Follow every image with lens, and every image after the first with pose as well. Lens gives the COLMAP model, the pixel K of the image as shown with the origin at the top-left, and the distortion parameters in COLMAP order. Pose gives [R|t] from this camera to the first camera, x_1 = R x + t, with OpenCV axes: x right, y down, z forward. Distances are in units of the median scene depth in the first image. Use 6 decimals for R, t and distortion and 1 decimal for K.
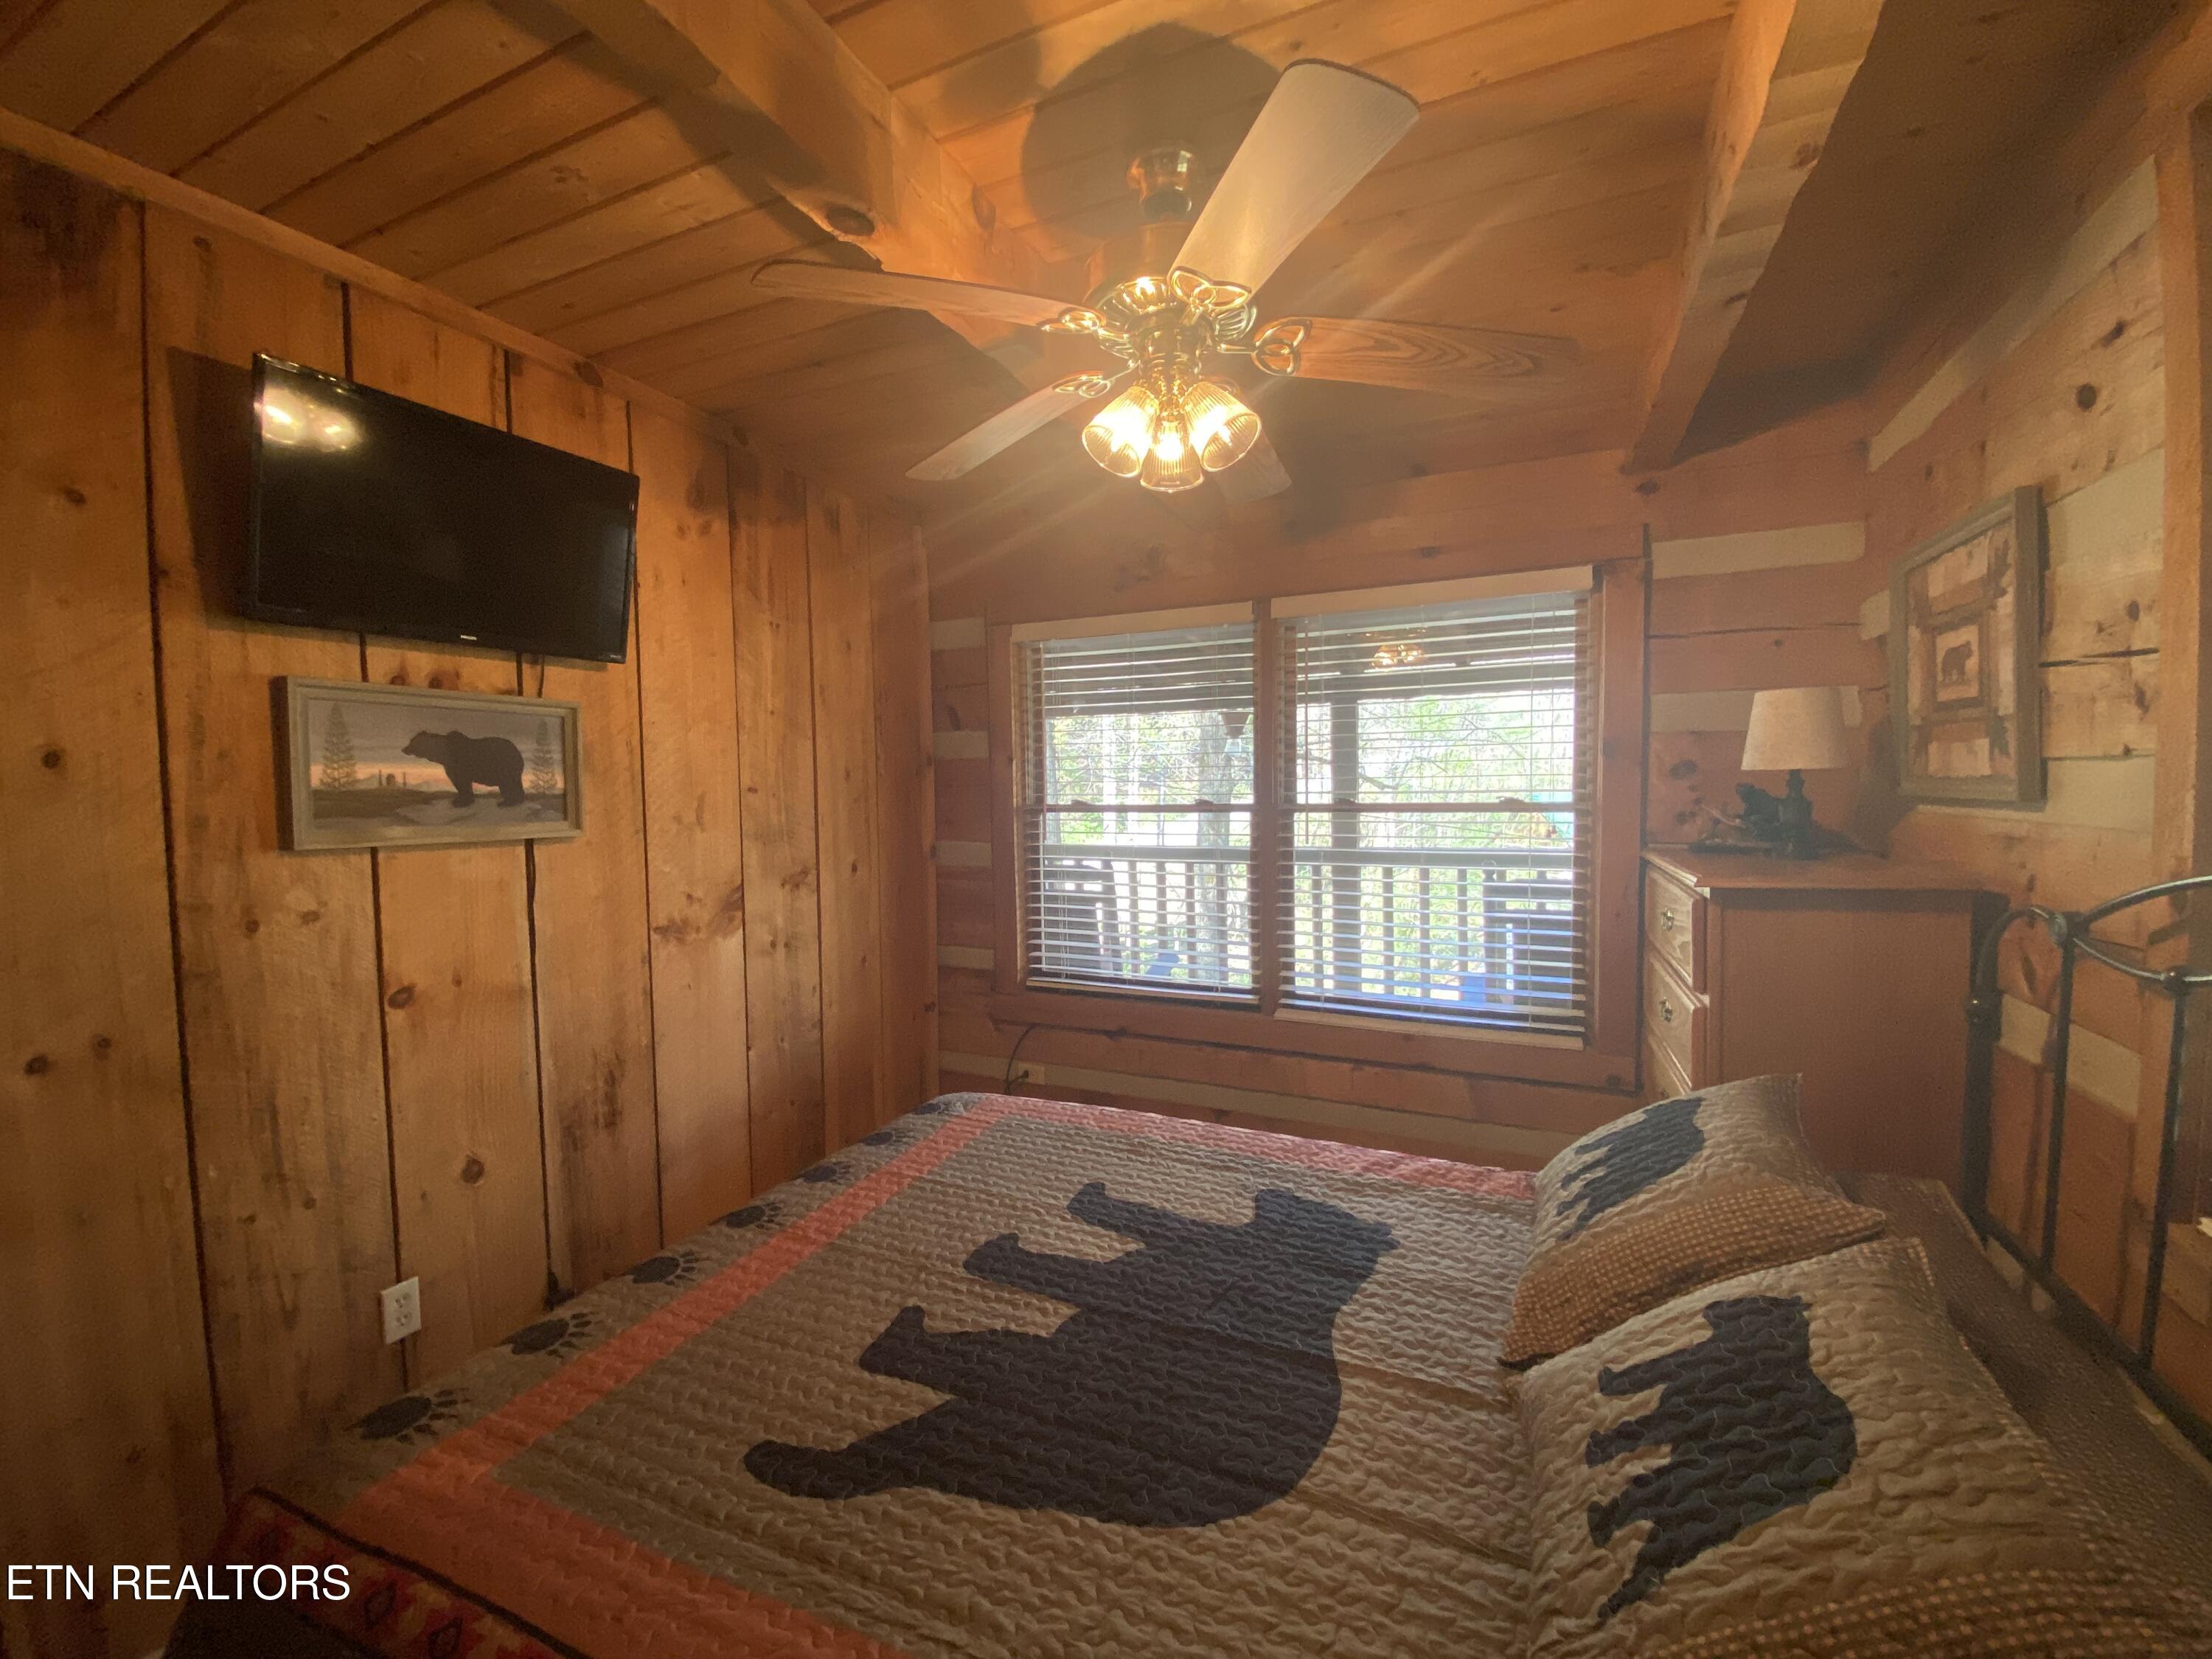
lens RADIAL K [[911.8, 0, 1111.6], [0, 911.8, 844.7], [0, 0, 1]] dist [-0.001364, -0.000260]
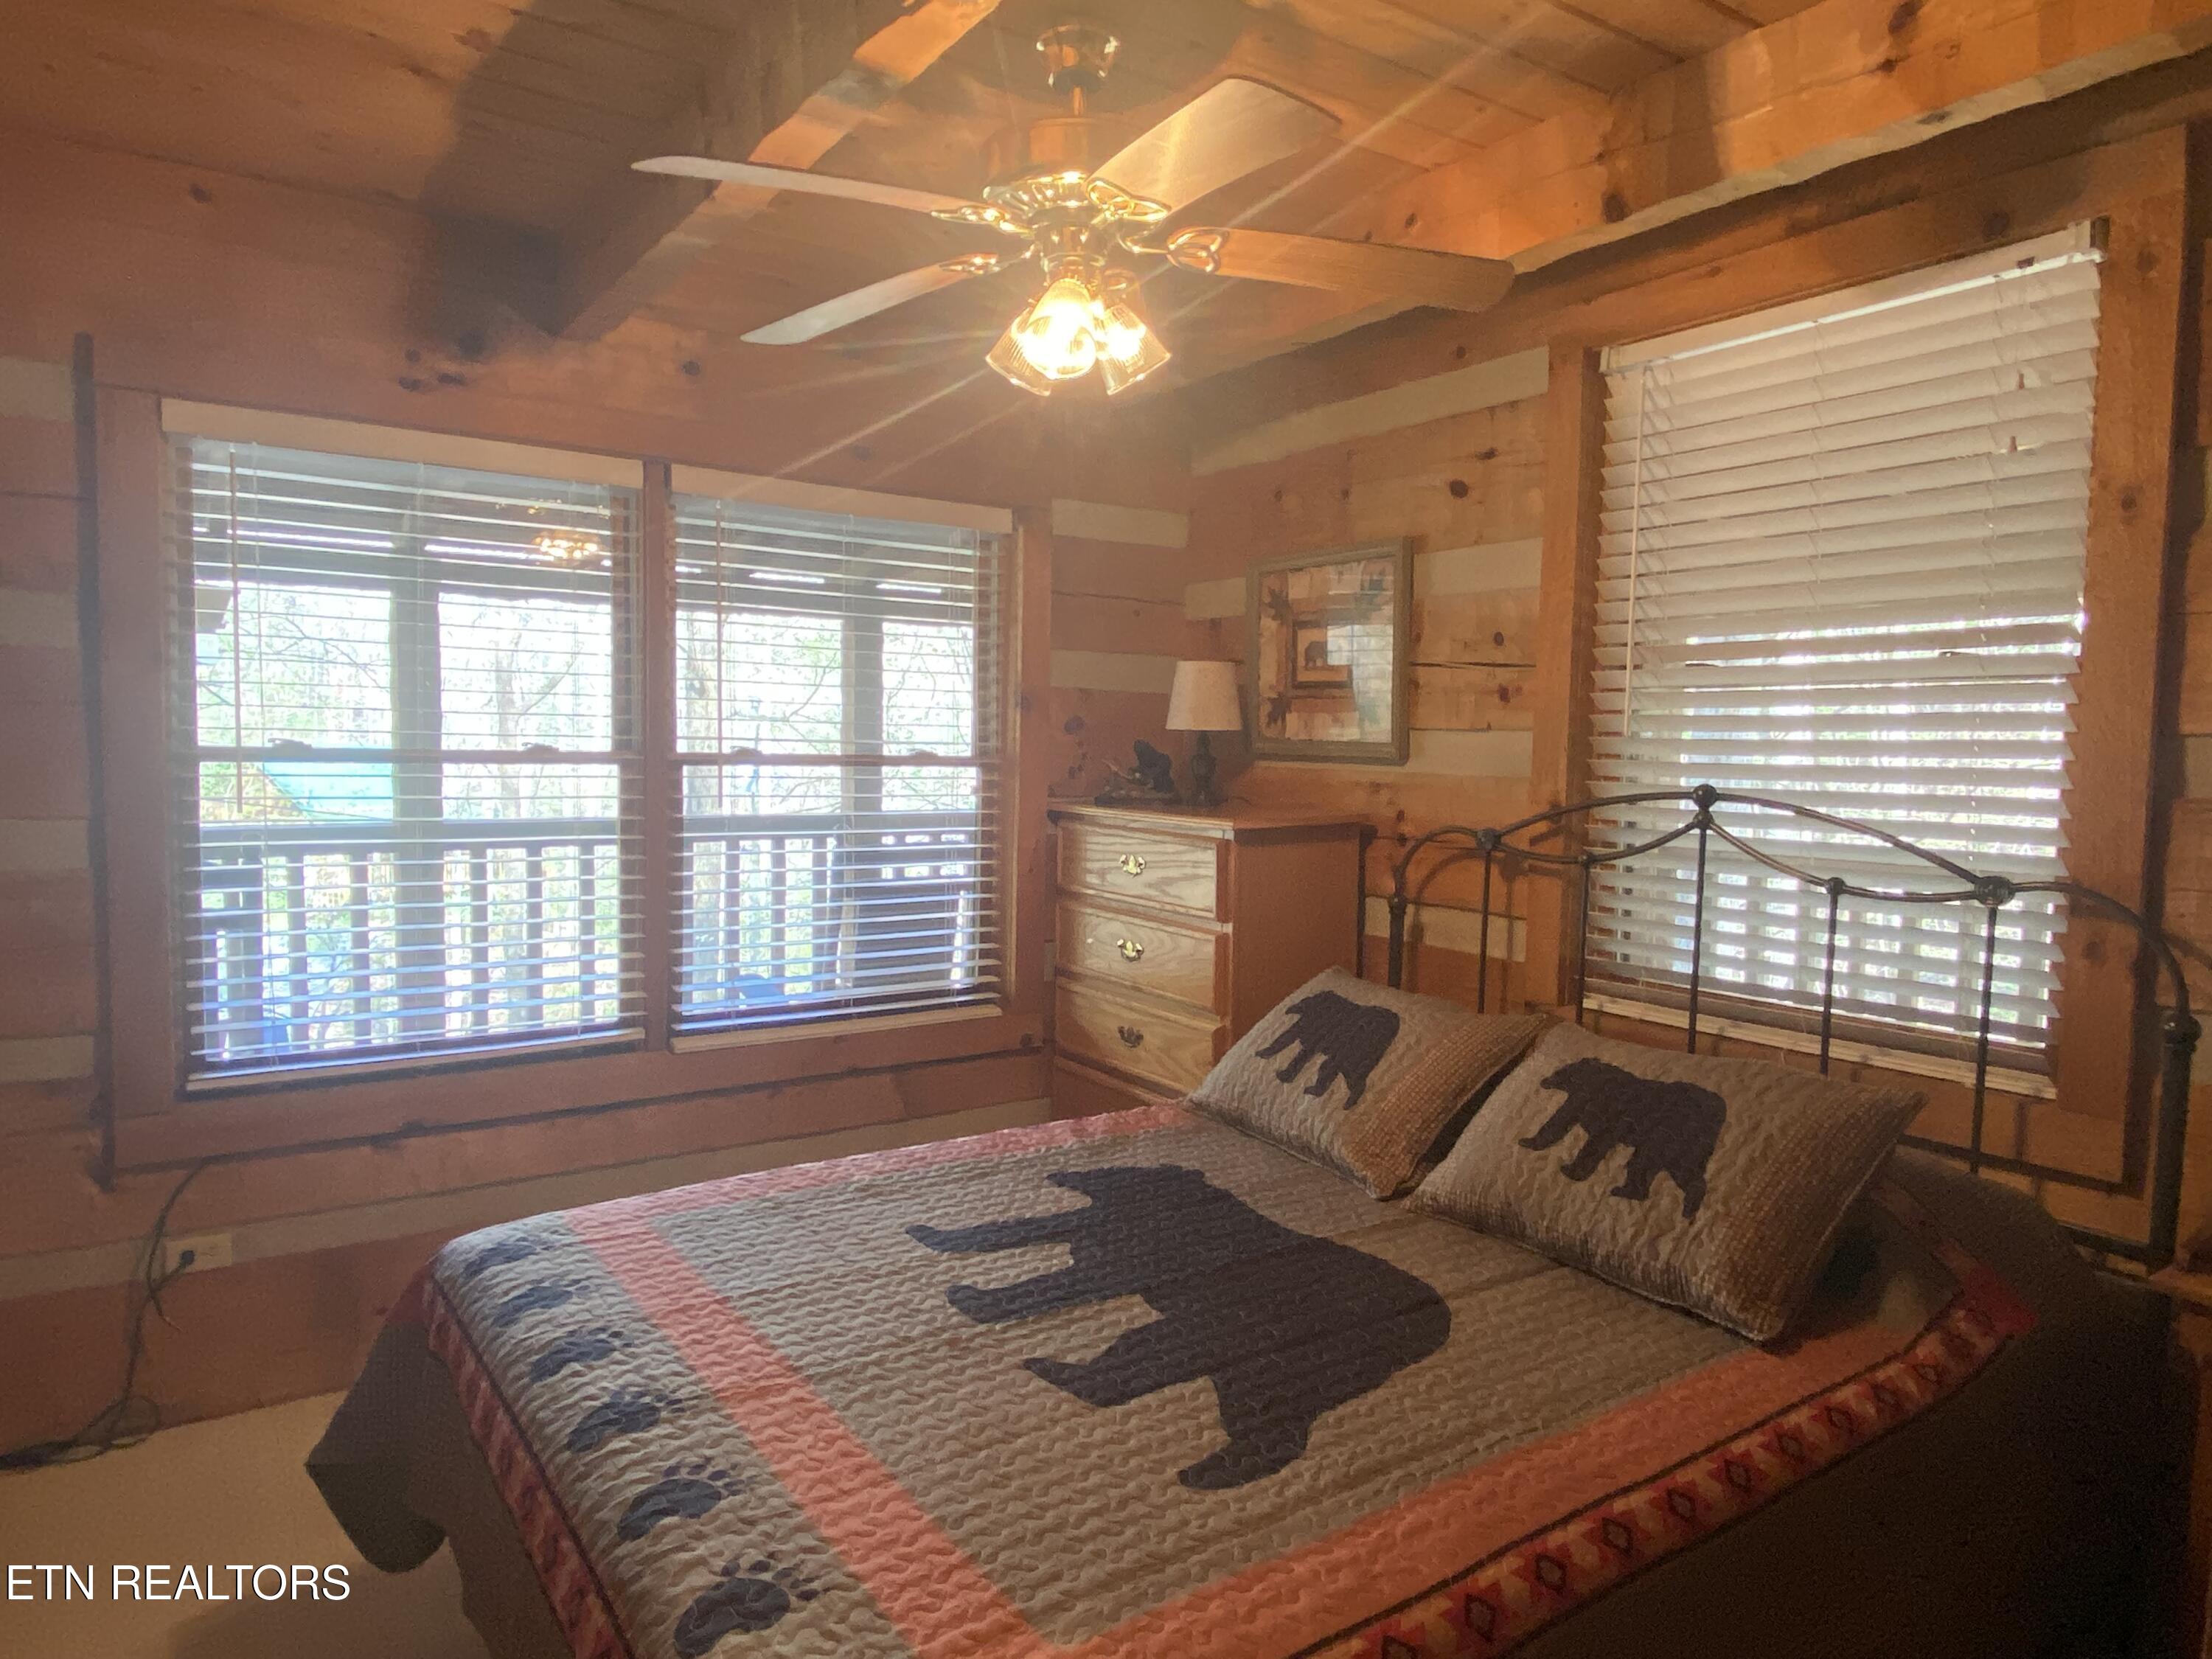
lens RADIAL K [[1393.6, 0, 1104.6], [0, 1393.6, 842.5], [0, 0, 1]] dist [0.142564, -0.000500]
pose [[0.518492, -0.044015, 0.853949, -0.852040], [0.028818, 0.999006, 0.033995, -0.003627], [-0.854597, 0.006983, 0.519246, 0.181045]]
